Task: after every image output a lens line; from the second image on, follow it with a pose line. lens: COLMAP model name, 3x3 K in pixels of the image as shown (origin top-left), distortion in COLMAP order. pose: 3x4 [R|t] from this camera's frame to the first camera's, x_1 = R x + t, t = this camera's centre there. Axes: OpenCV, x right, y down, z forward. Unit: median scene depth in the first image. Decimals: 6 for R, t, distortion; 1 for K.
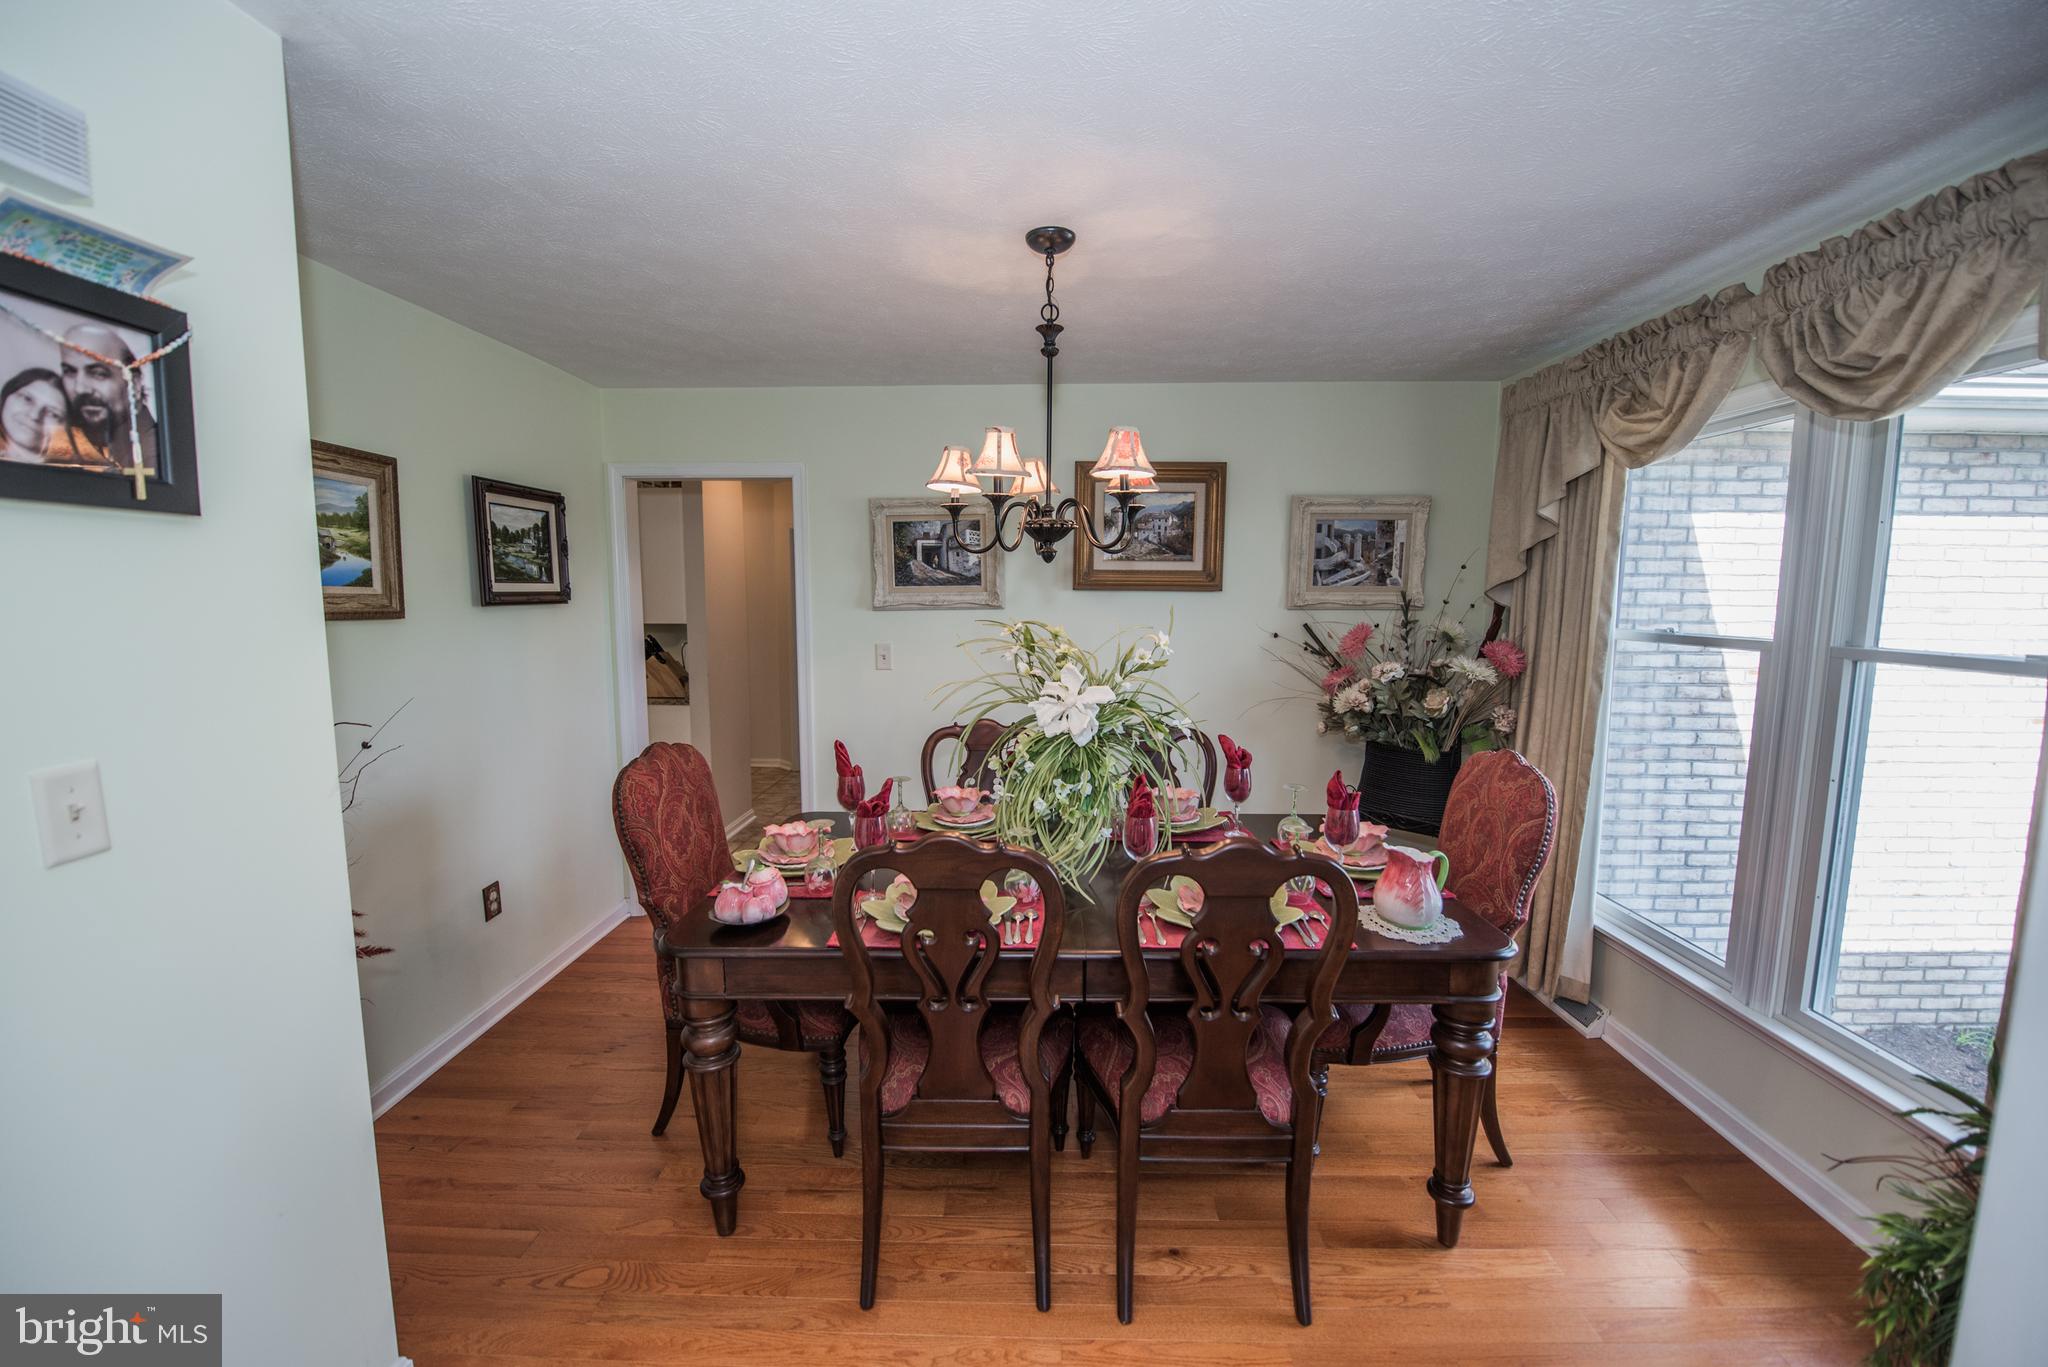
lens RADIAL K [[814.3, 0, 1019.4], [0, 814.3, 684.9], [0, 0, 1]] dist [-0.011365, -0.005121]
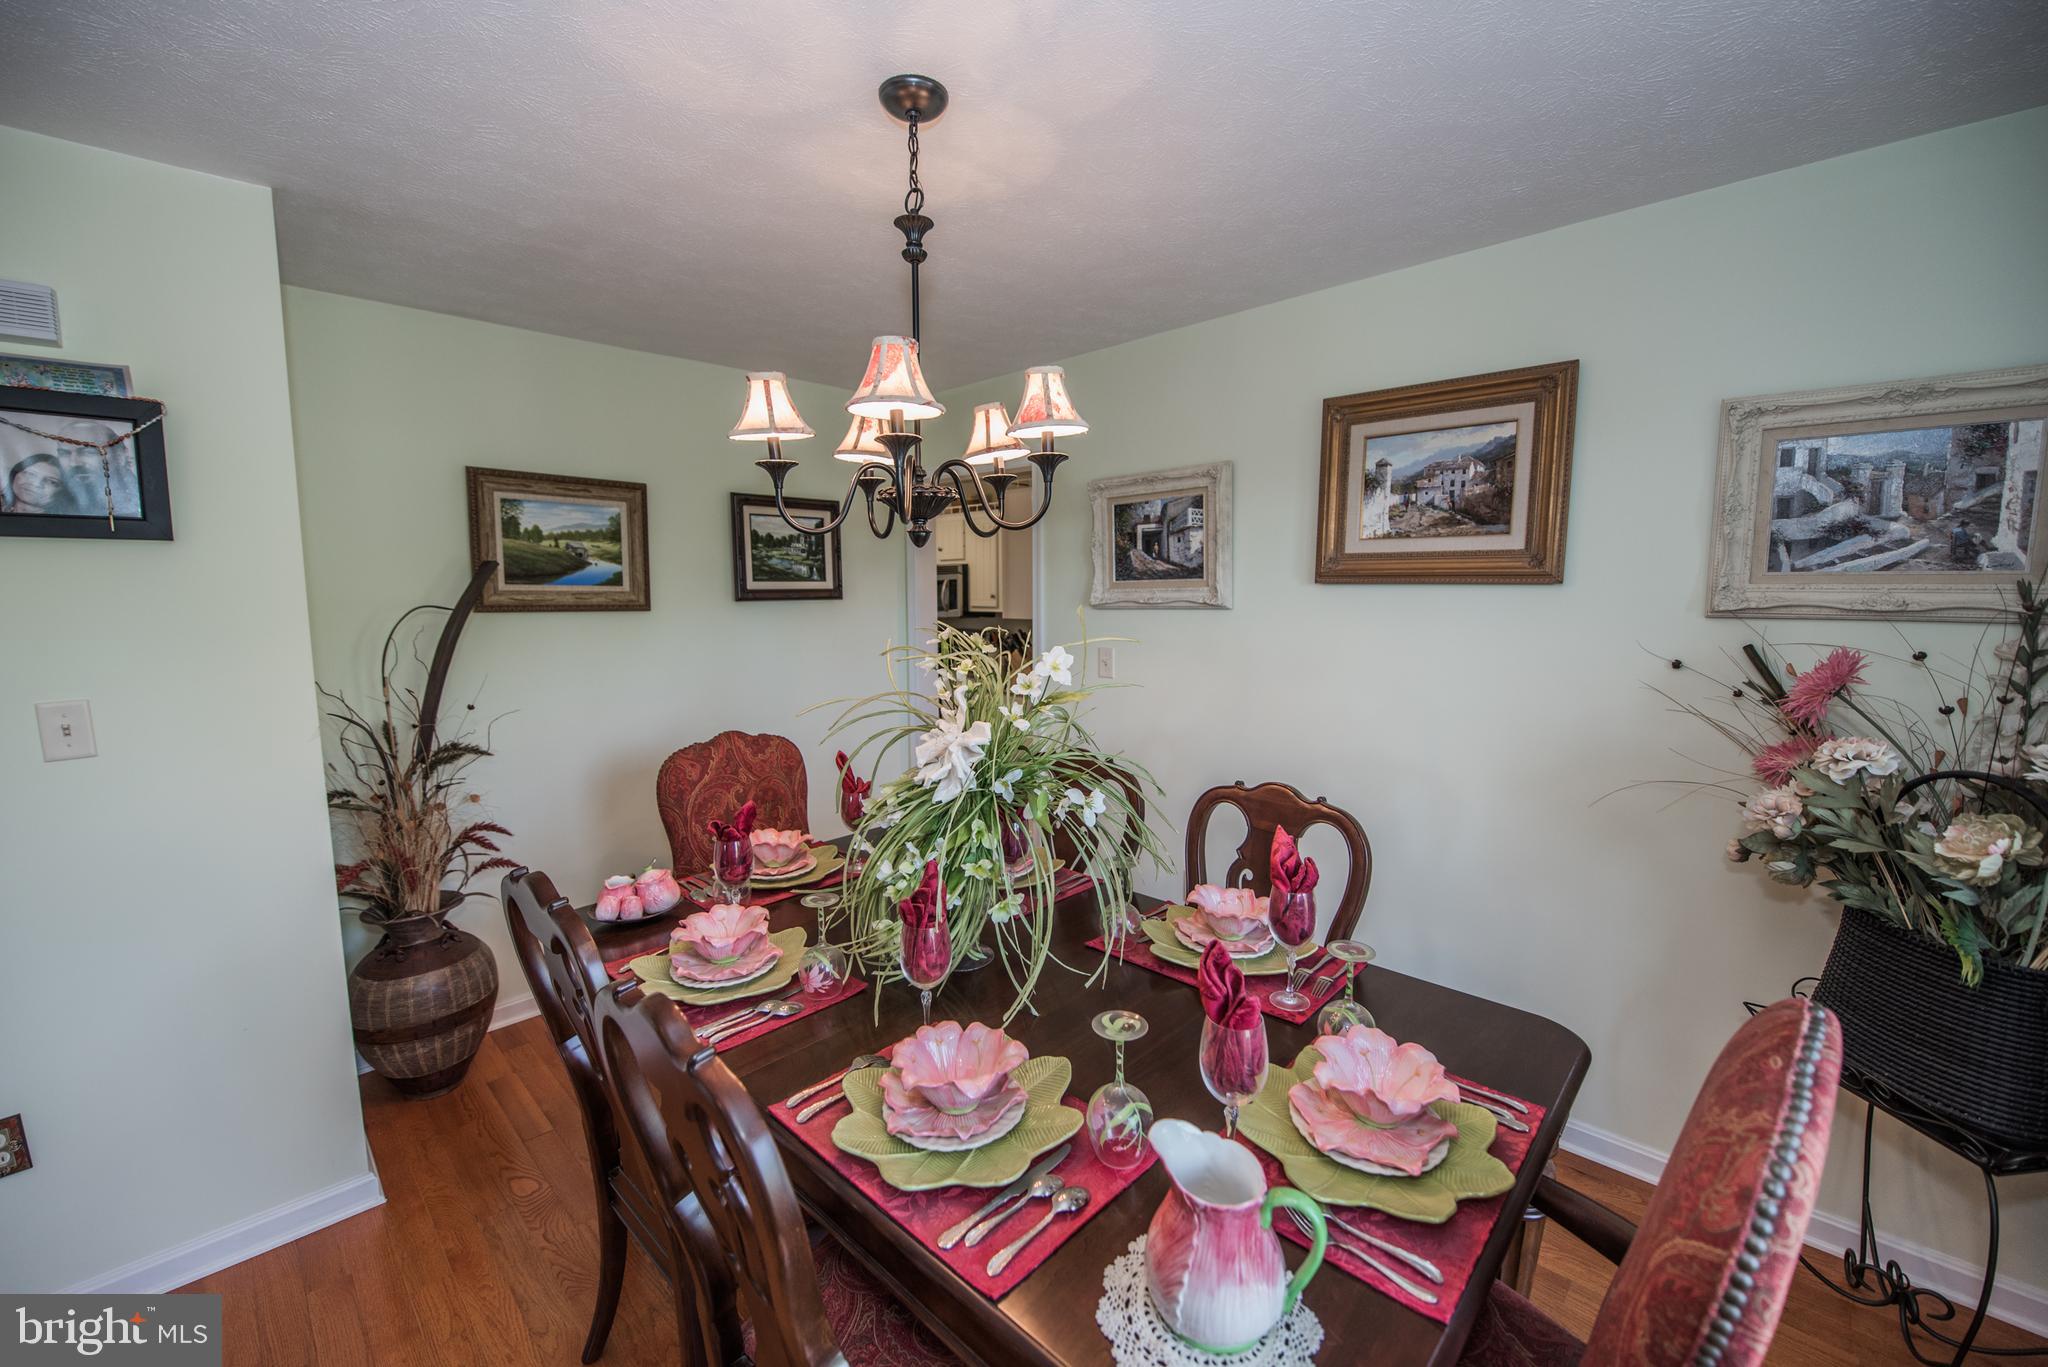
lens RADIAL K [[814.3, 0, 1019.4], [0, 814.3, 684.9], [0, 0, 1]] dist [-0.011365, -0.005121]
pose [[0.732282, 0.075321, -0.676824, 0.406565], [-0.072186, 0.996851, 0.032834, -0.038160], [0.677165, 0.024814, 0.735413, 0.351668]]
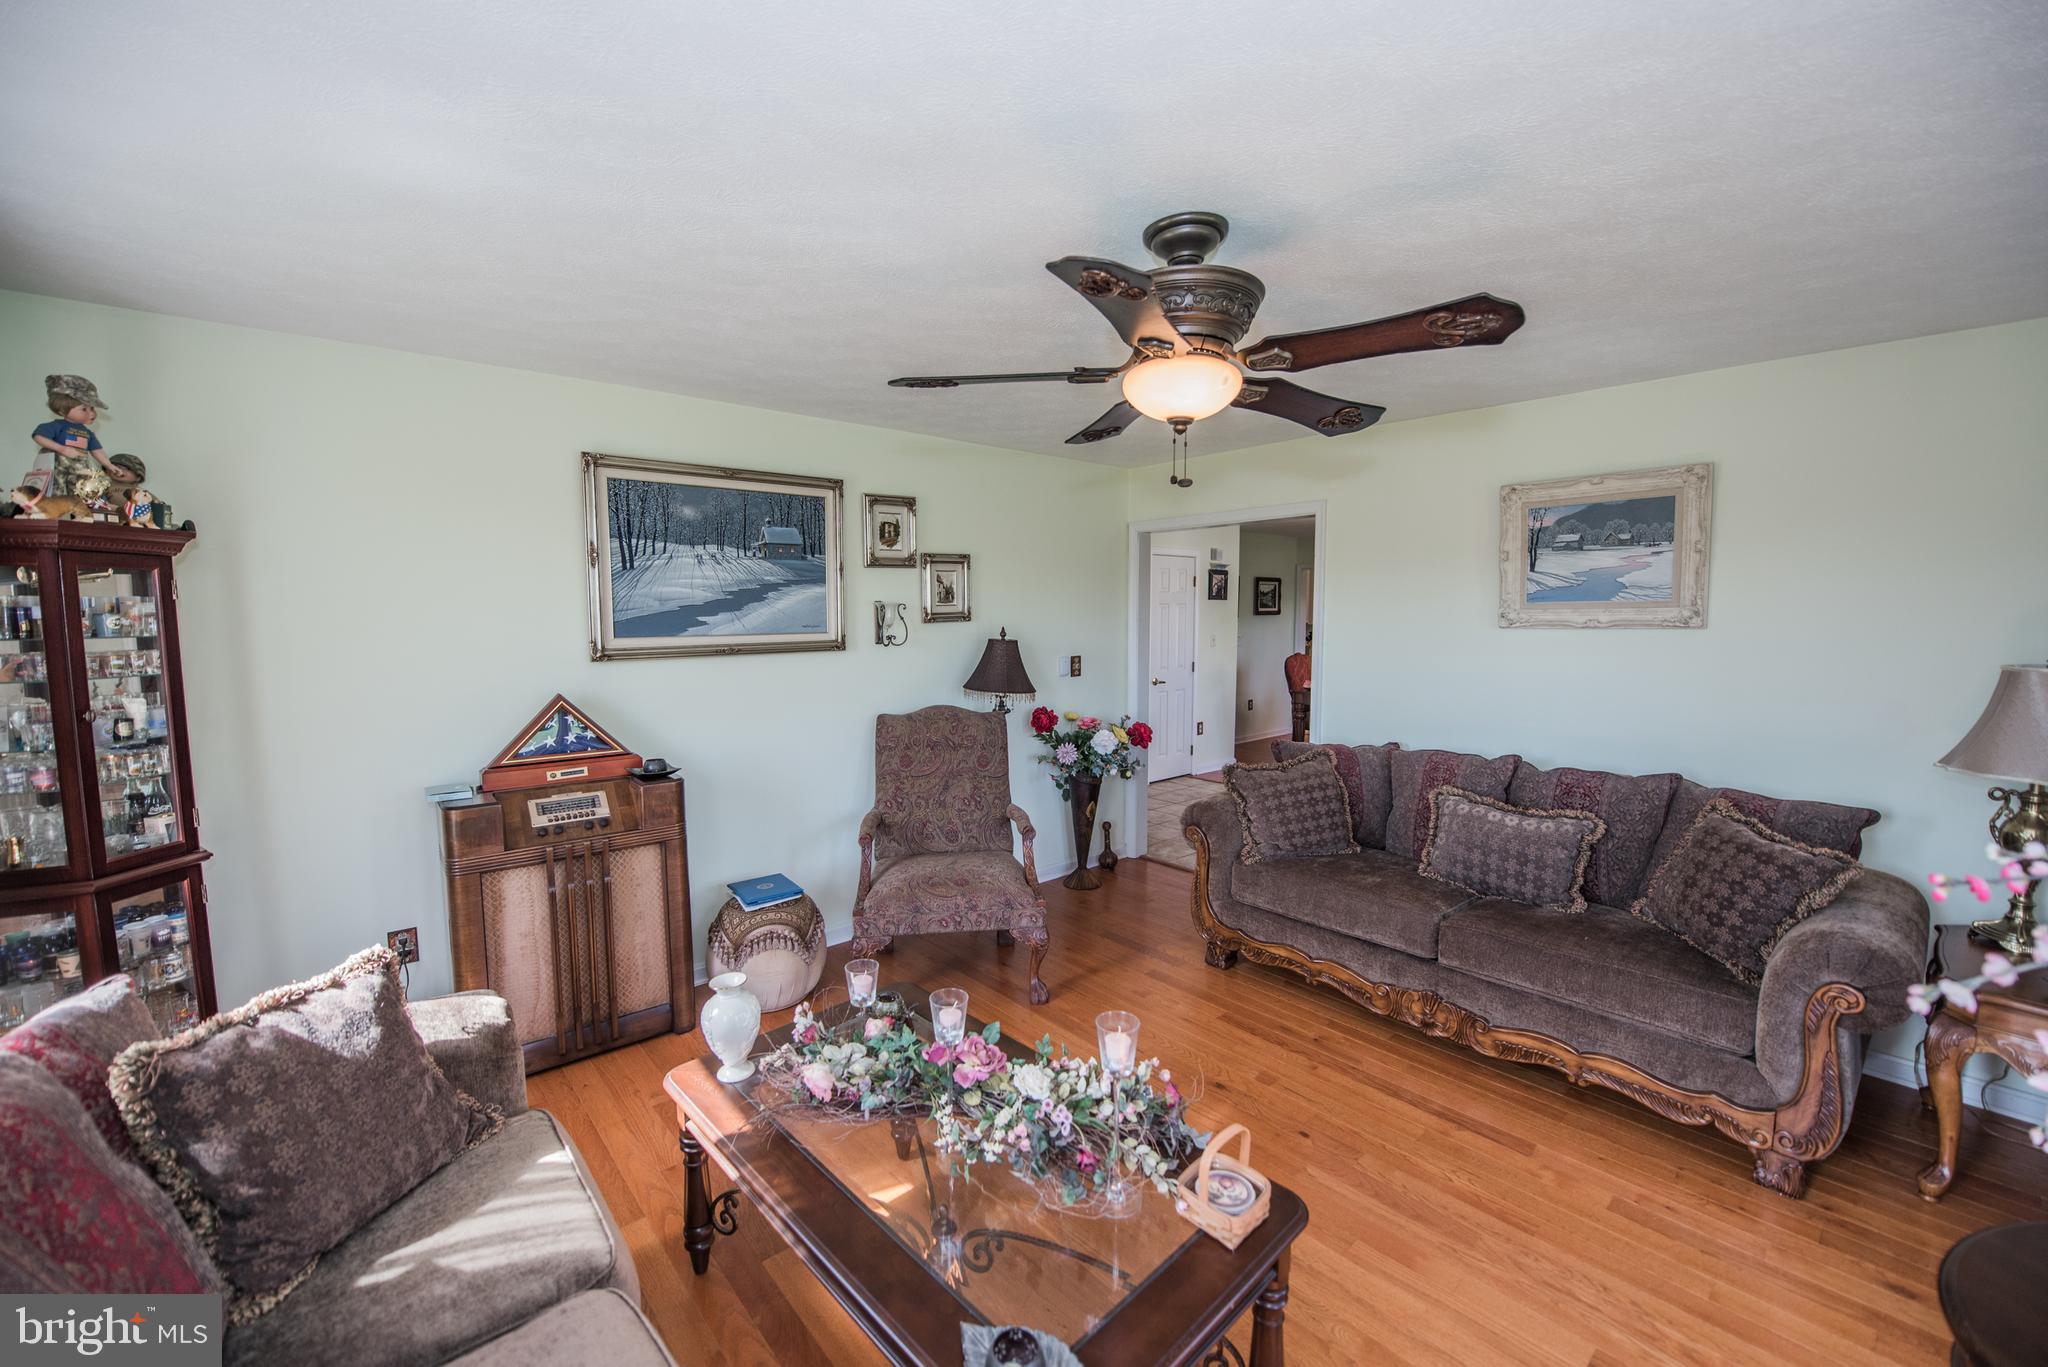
lens RADIAL K [[814.3, 0, 1019.4], [0, 814.3, 684.9], [0, 0, 1]] dist [-0.011365, -0.005121]
pose [[0.677370, 0.064416, -0.732816, 1.013325], [-0.078553, 0.996797, 0.015011, 0.188658], [0.731436, 0.047397, 0.680261, -1.740557]]
